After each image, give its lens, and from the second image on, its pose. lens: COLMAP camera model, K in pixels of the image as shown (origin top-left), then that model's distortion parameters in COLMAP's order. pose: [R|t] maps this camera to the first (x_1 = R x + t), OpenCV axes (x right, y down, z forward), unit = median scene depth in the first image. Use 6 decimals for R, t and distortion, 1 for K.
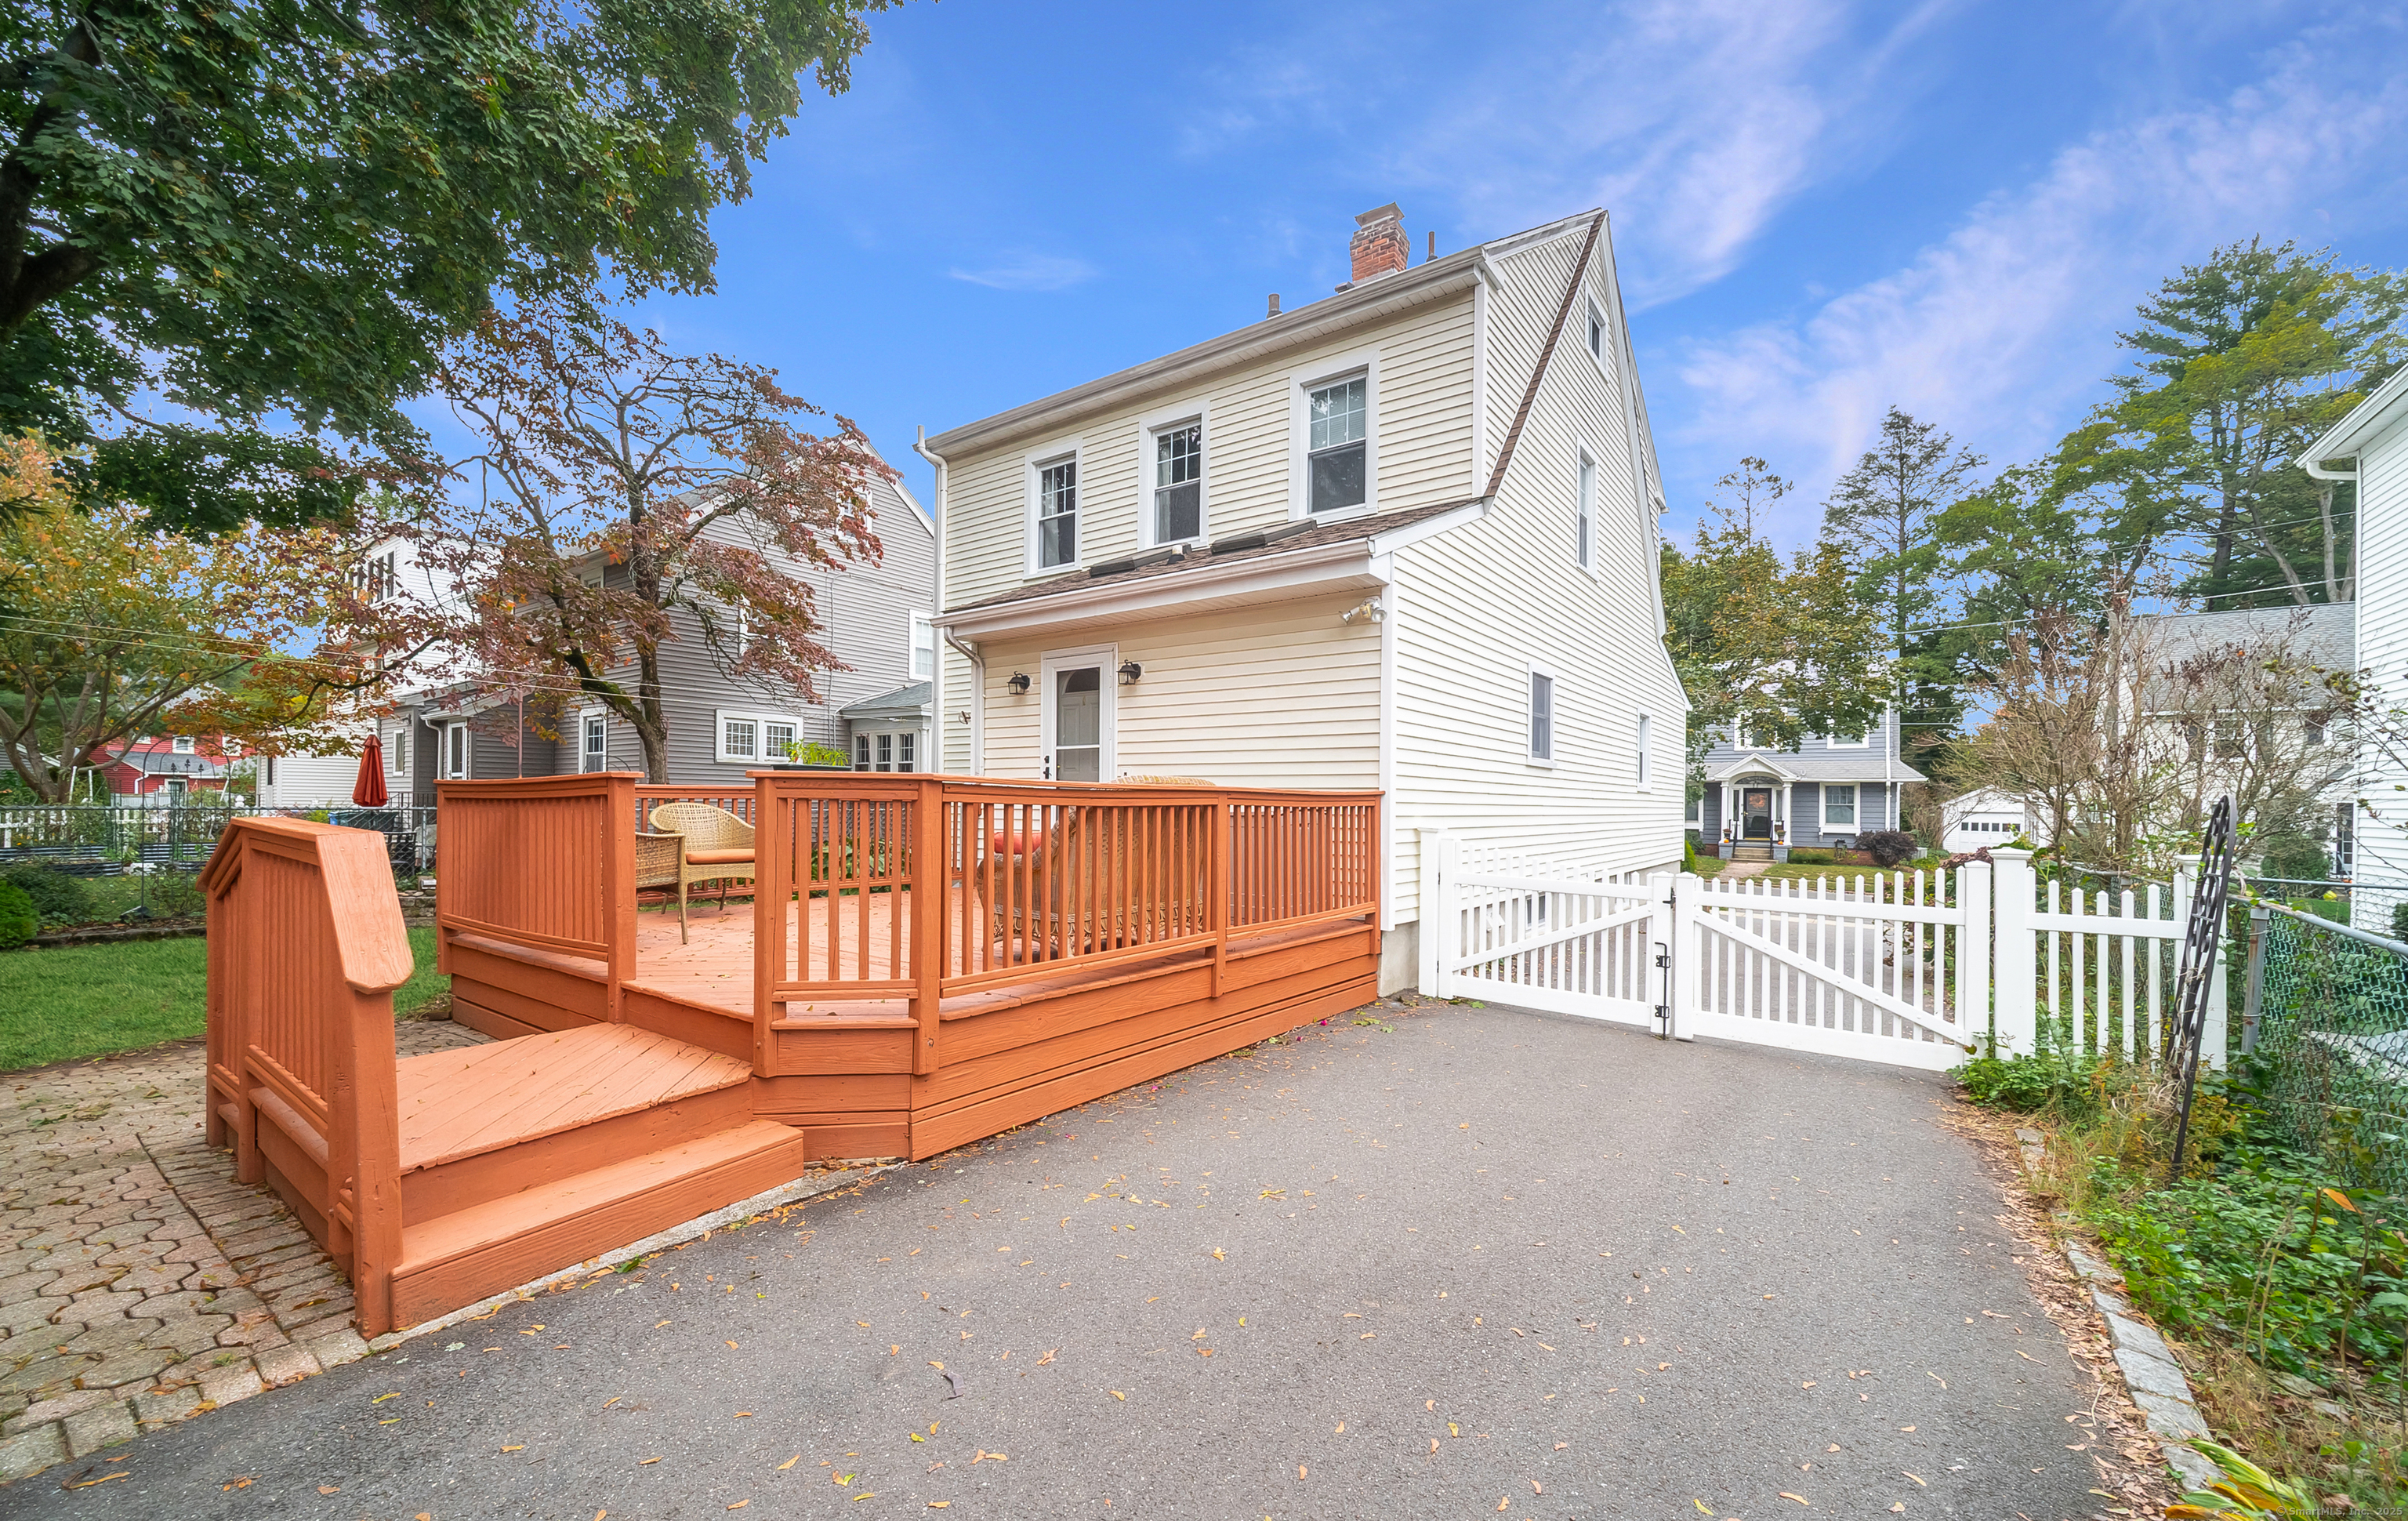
lens RADIAL K [[943.7, 0, 1201.8], [0, 943.7, 815.7], [0, 0, 1]] dist [0.000666, 0.000237]
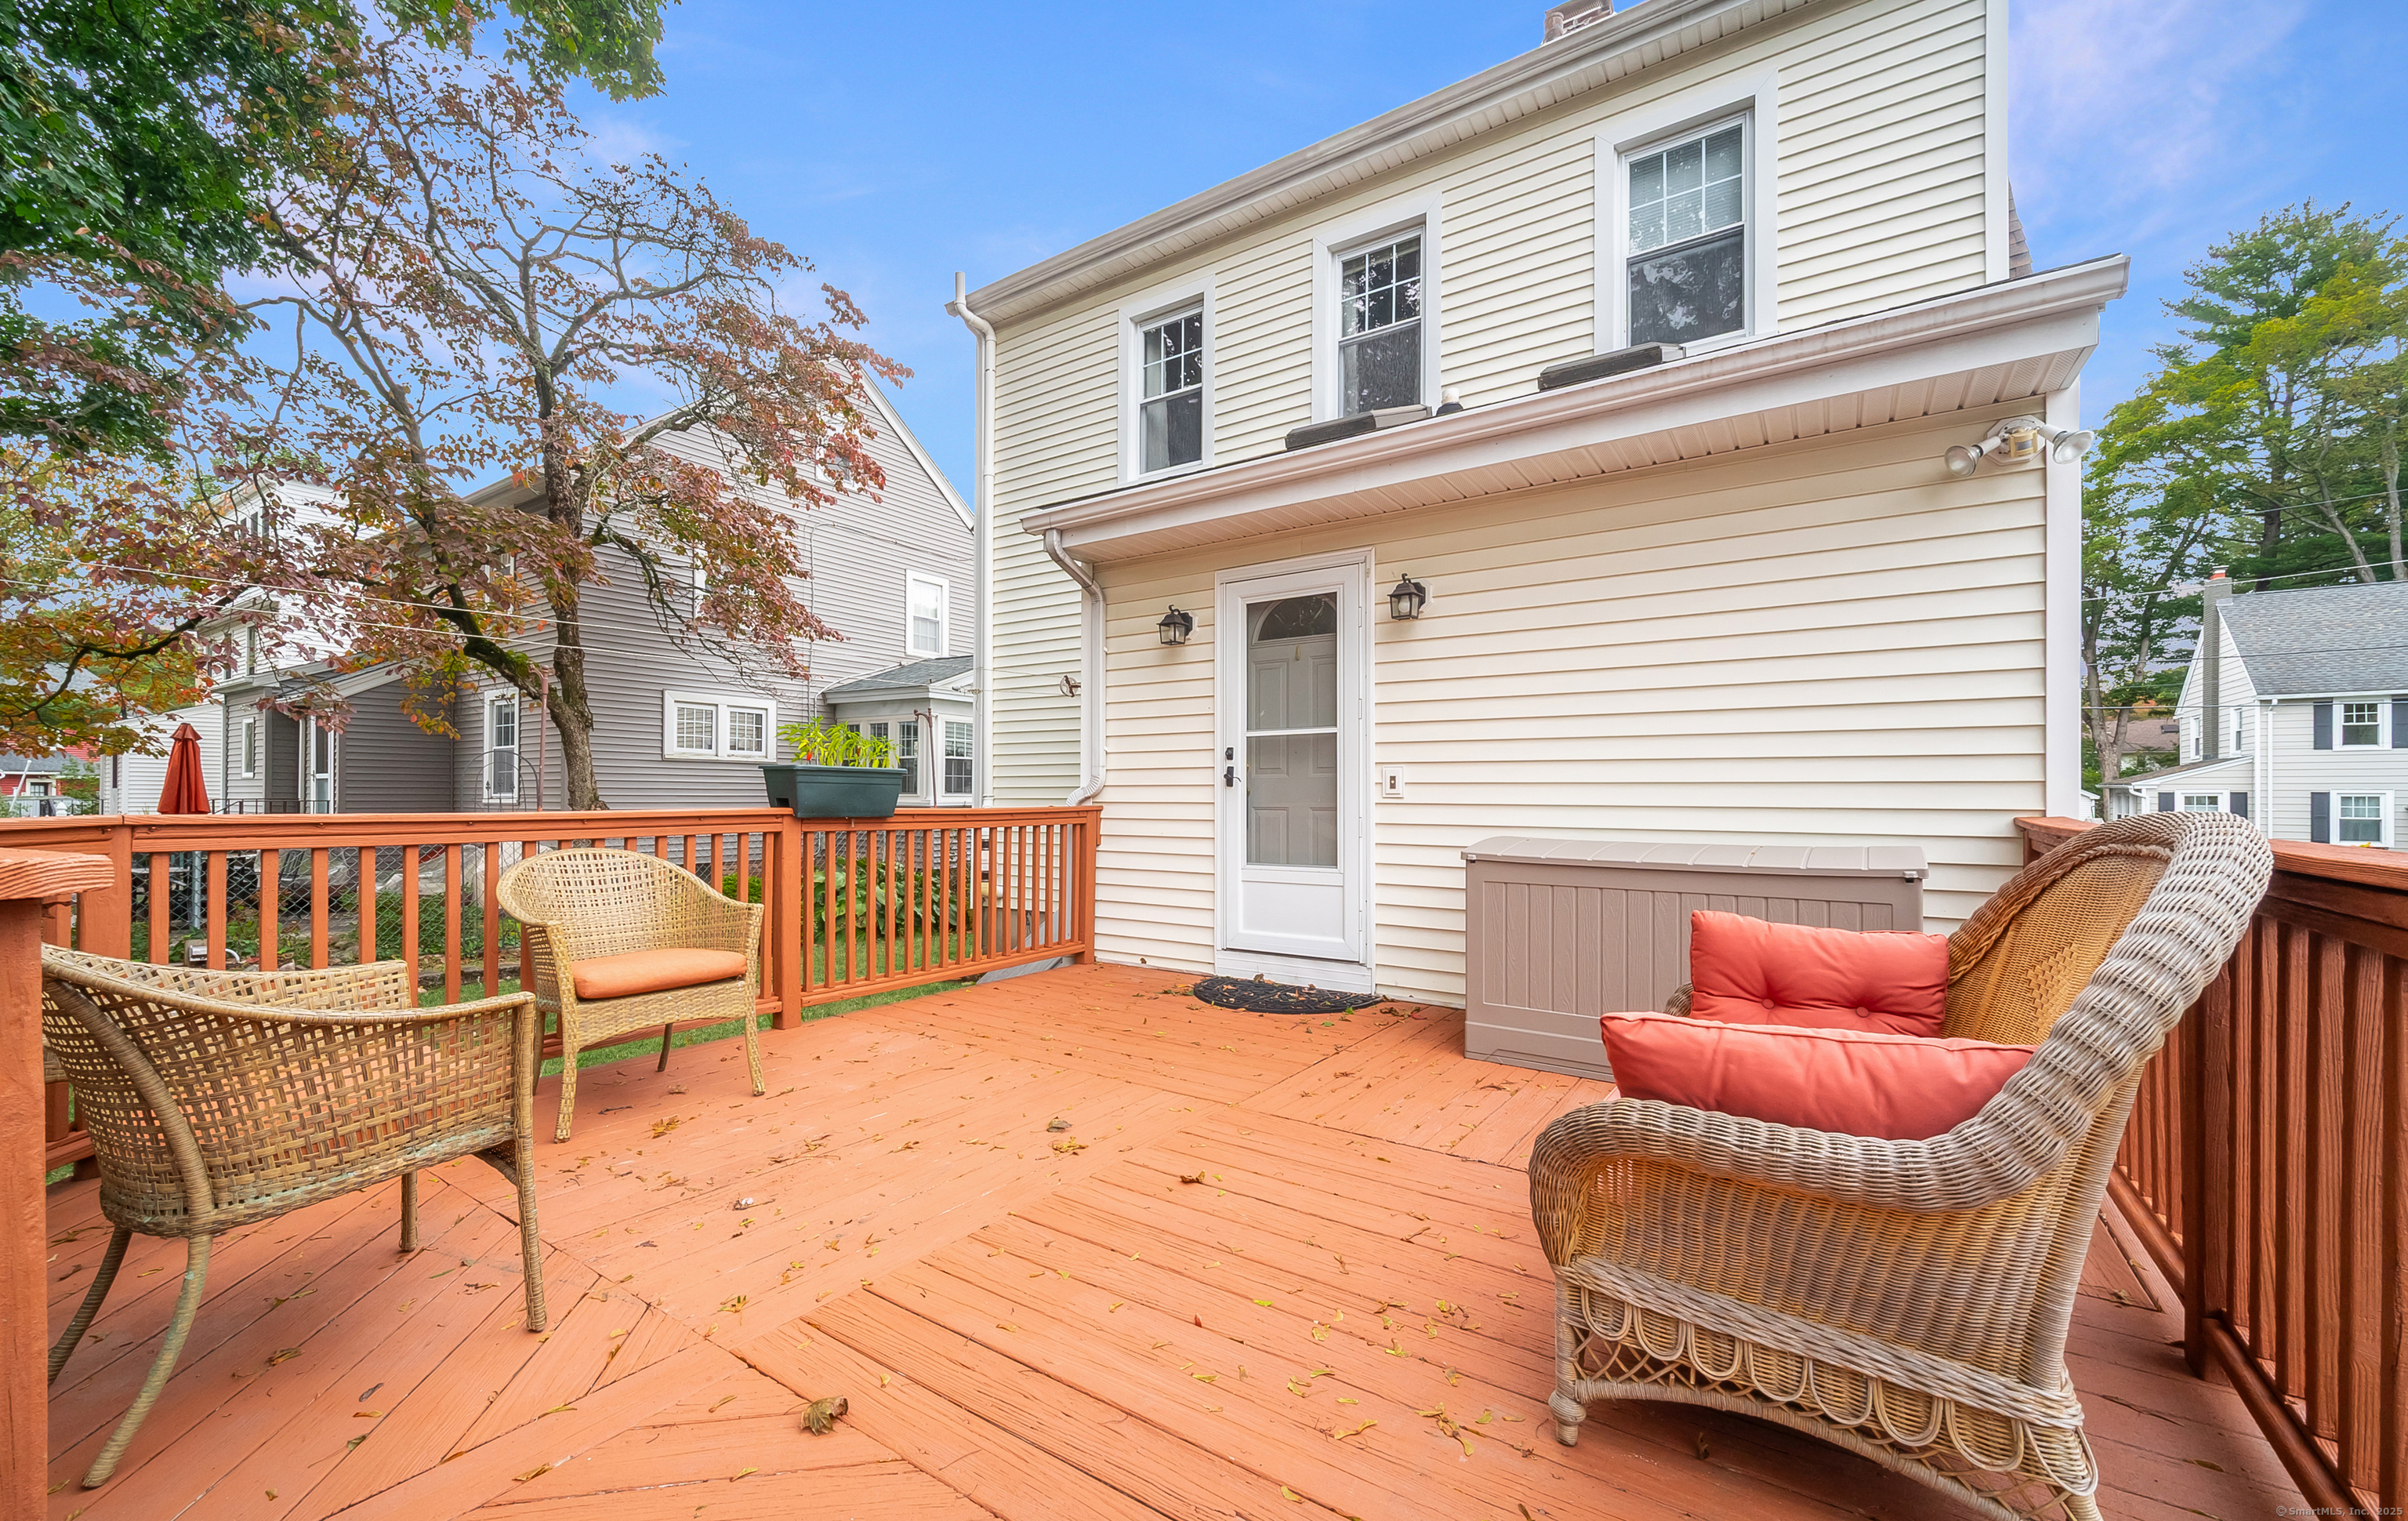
lens RADIAL K [[951.0, 0, 1200.6], [0, 951.0, 801.9], [0, 0, 1]] dist [-0.001700, 0.000205]
pose [[0.999362, -0.006535, 0.035098, -0.125946], [0.006751, 0.999959, -0.006026, -0.016191], [-0.035058, 0.006259, 0.999366, 0.253653]]
